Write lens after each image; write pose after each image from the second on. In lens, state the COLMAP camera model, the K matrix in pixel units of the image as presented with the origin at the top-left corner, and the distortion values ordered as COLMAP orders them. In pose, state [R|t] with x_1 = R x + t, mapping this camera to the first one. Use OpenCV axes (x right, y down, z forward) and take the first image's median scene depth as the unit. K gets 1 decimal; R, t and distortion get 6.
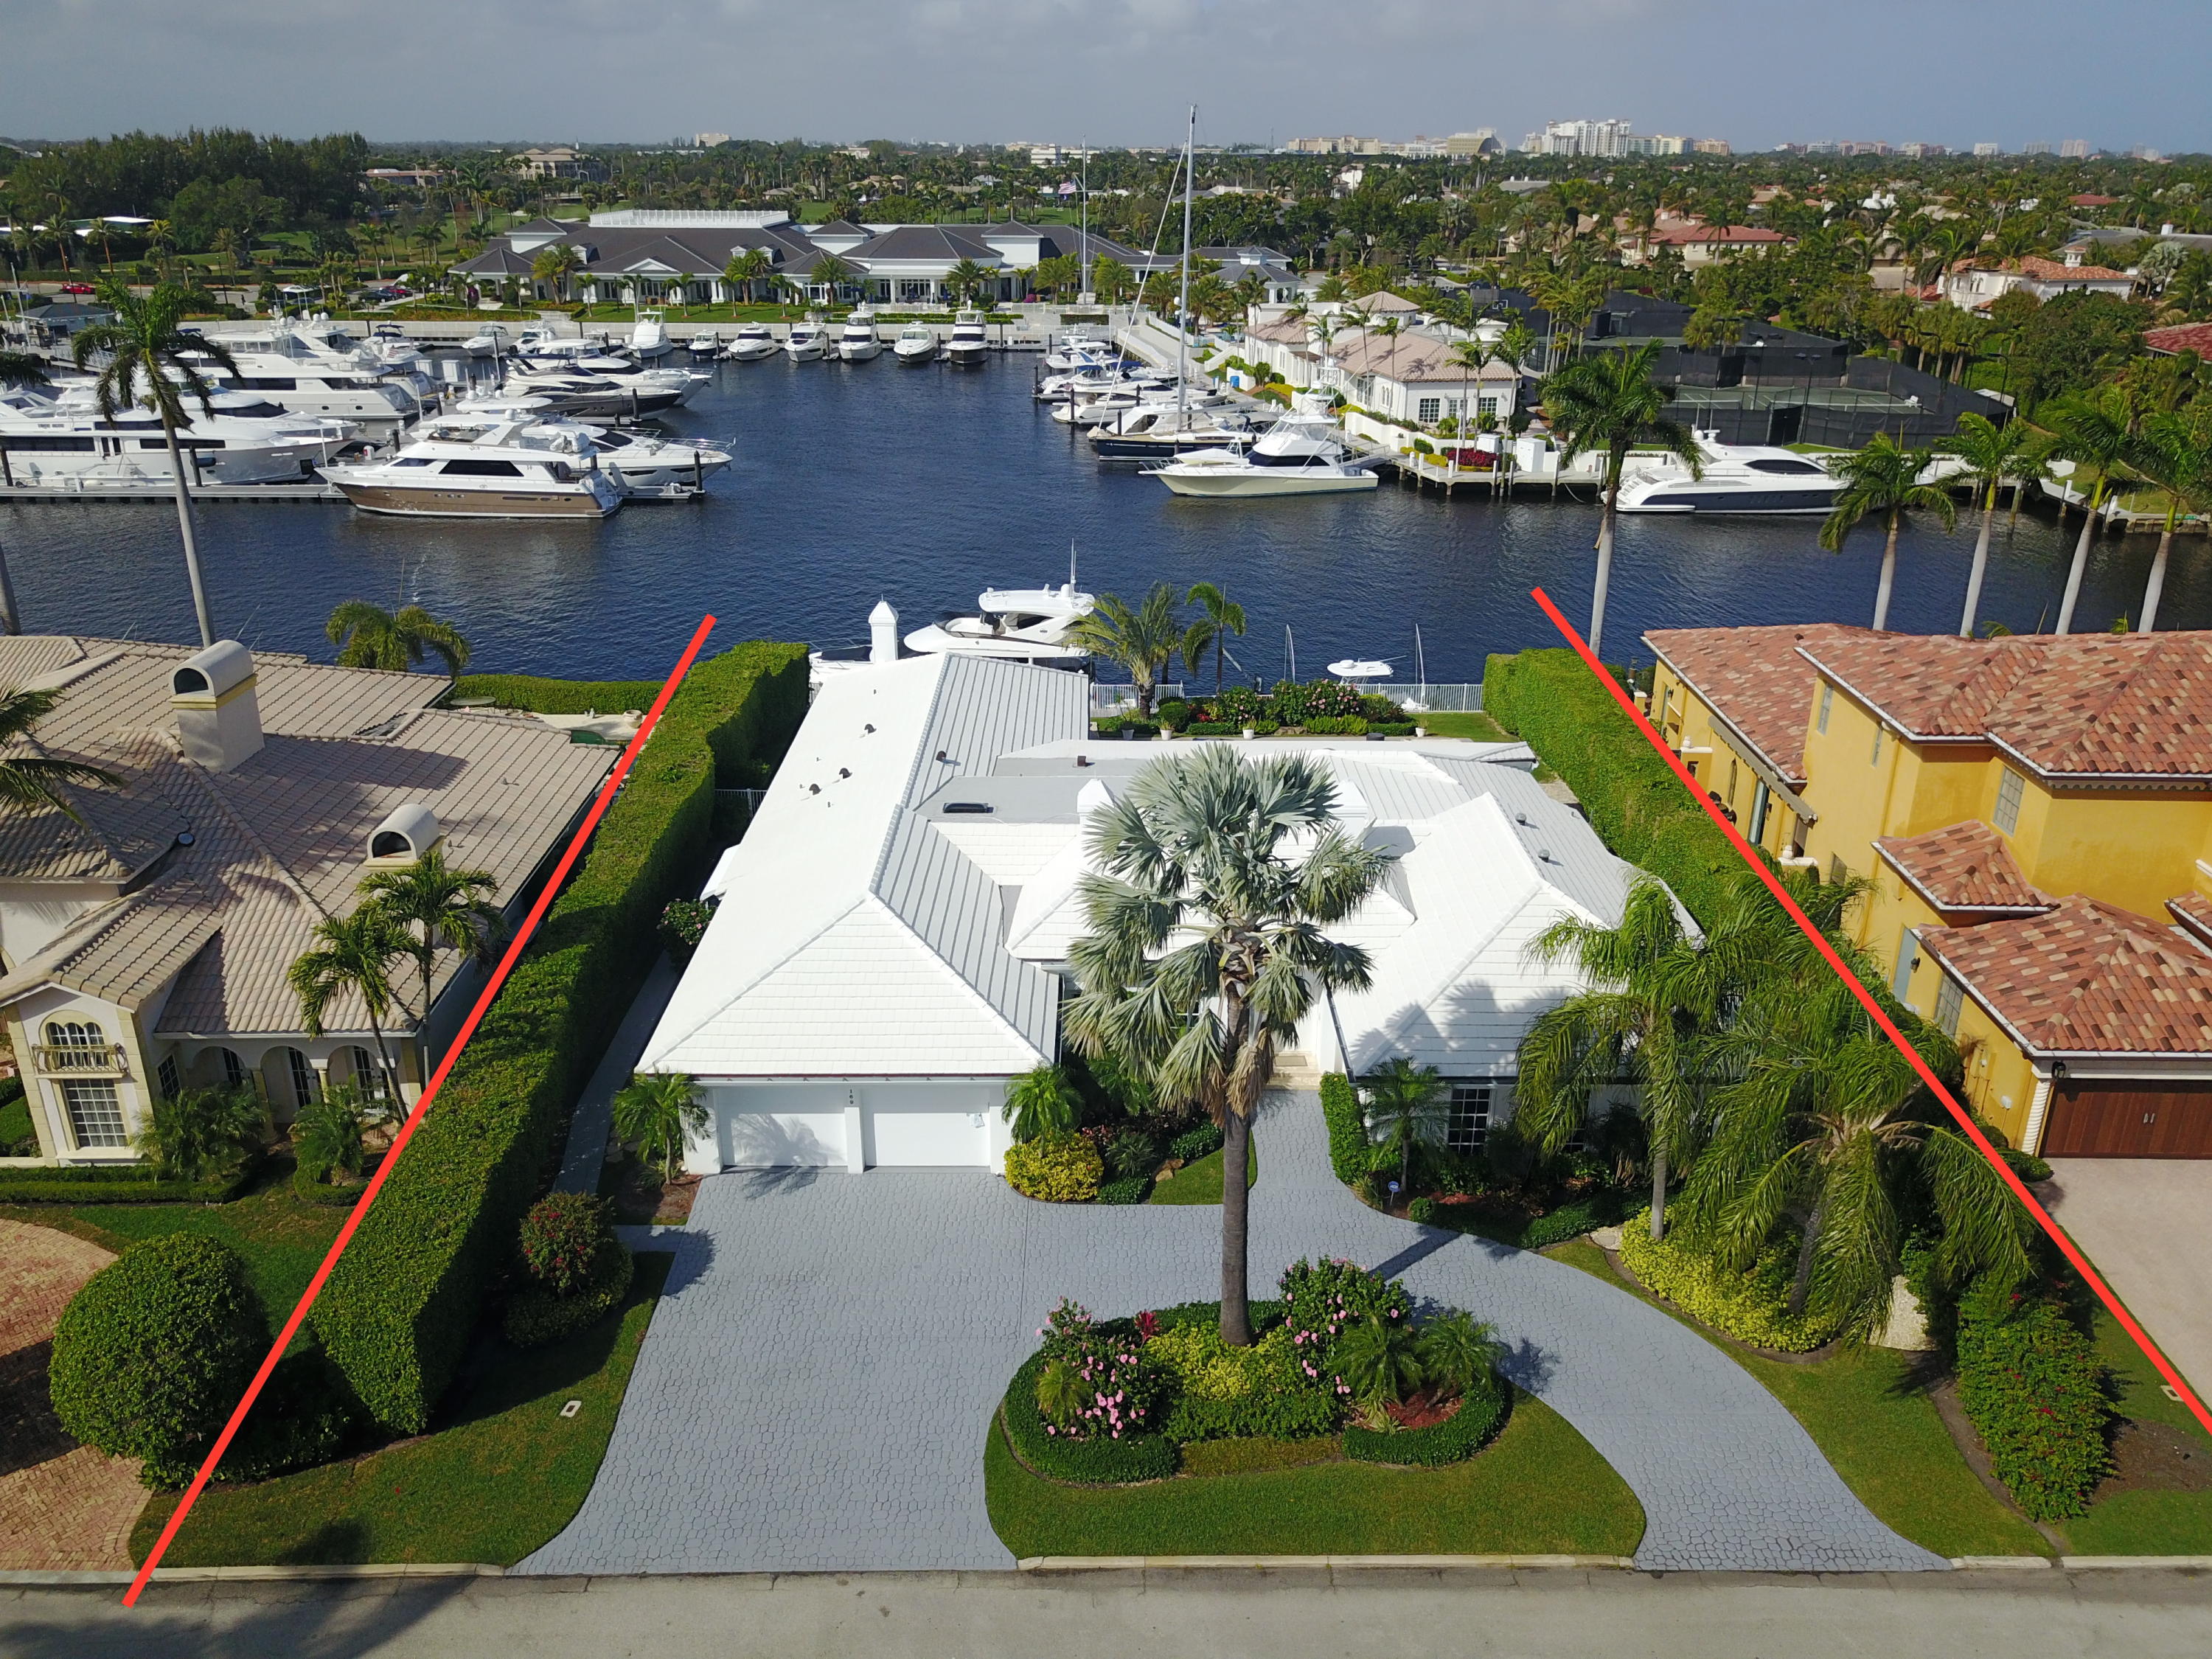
lens RADIAL K [[1715.9, 0, 1107.0], [0, 1715.9, 836.2], [0, 0, 1]] dist [-0.000390, -0.001180]
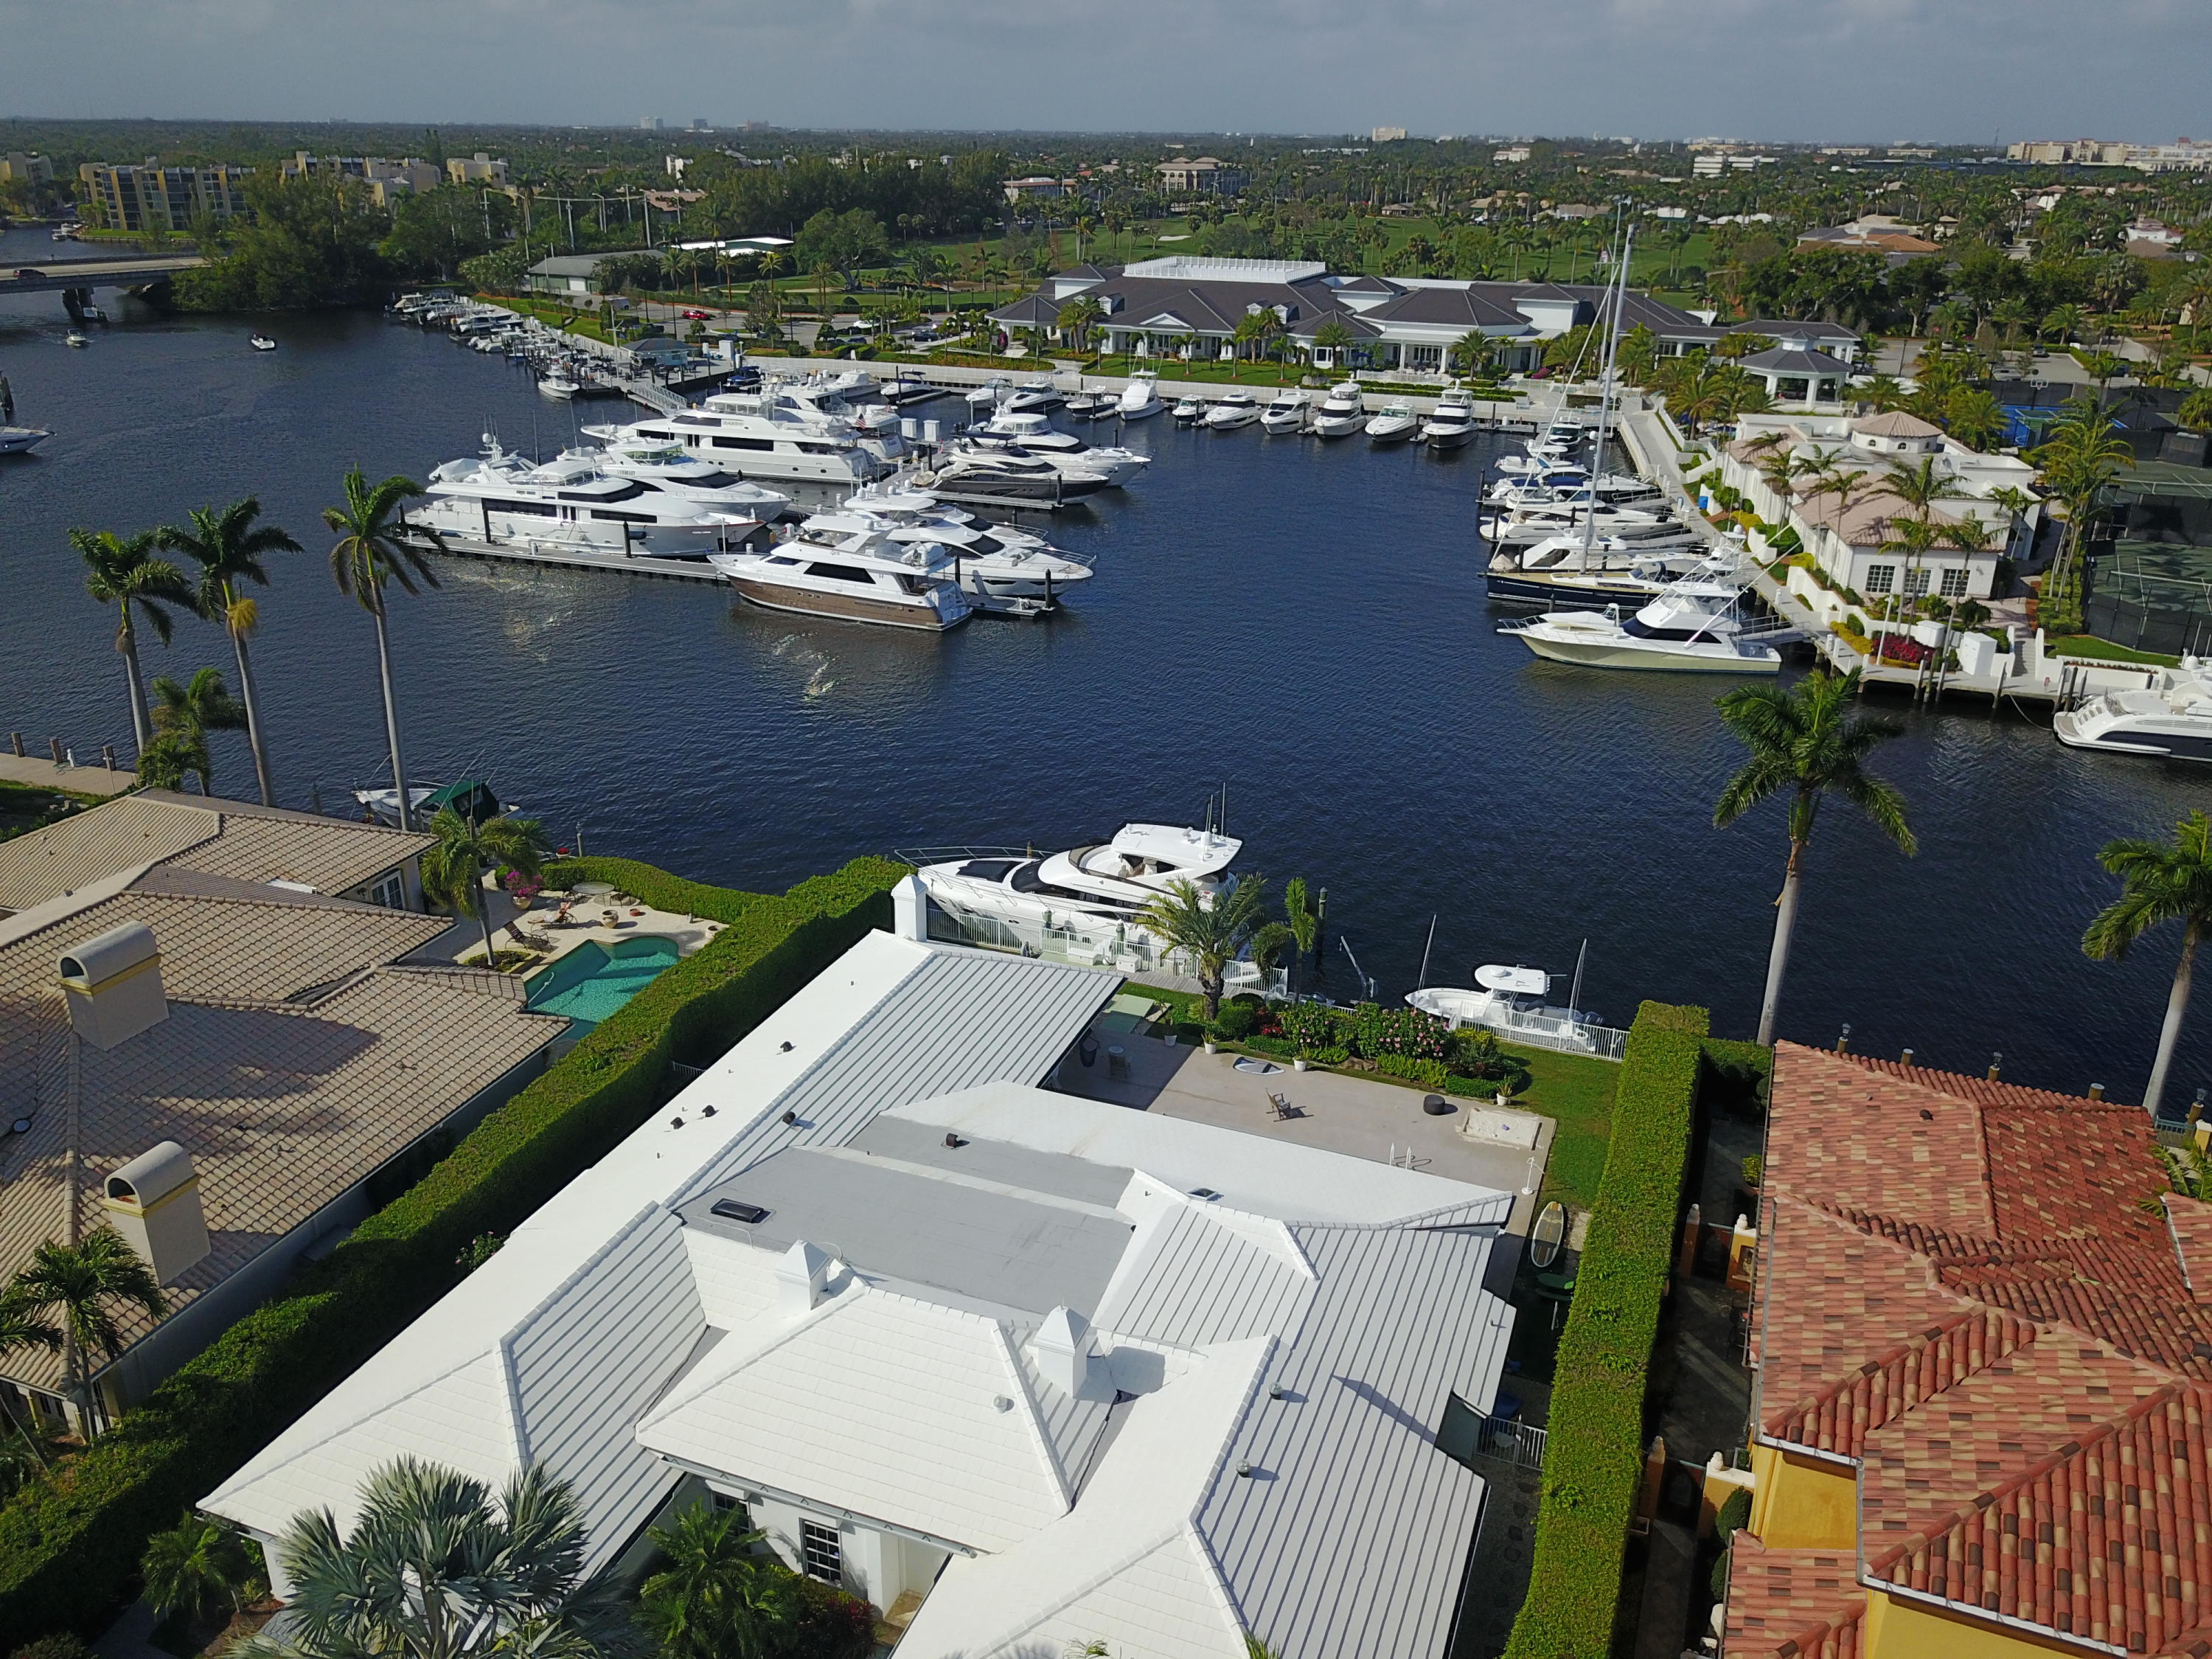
lens RADIAL K [[1715.9, 0, 1107.0], [0, 1715.9, 836.2], [0, 0, 1]] dist [-0.000390, -0.001180]
pose [[0.931880, 0.142315, -0.333685, 0.150027], [-0.139725, 0.989677, 0.031884, -0.106827], [0.334778, 0.016913, 0.942145, 0.071878]]
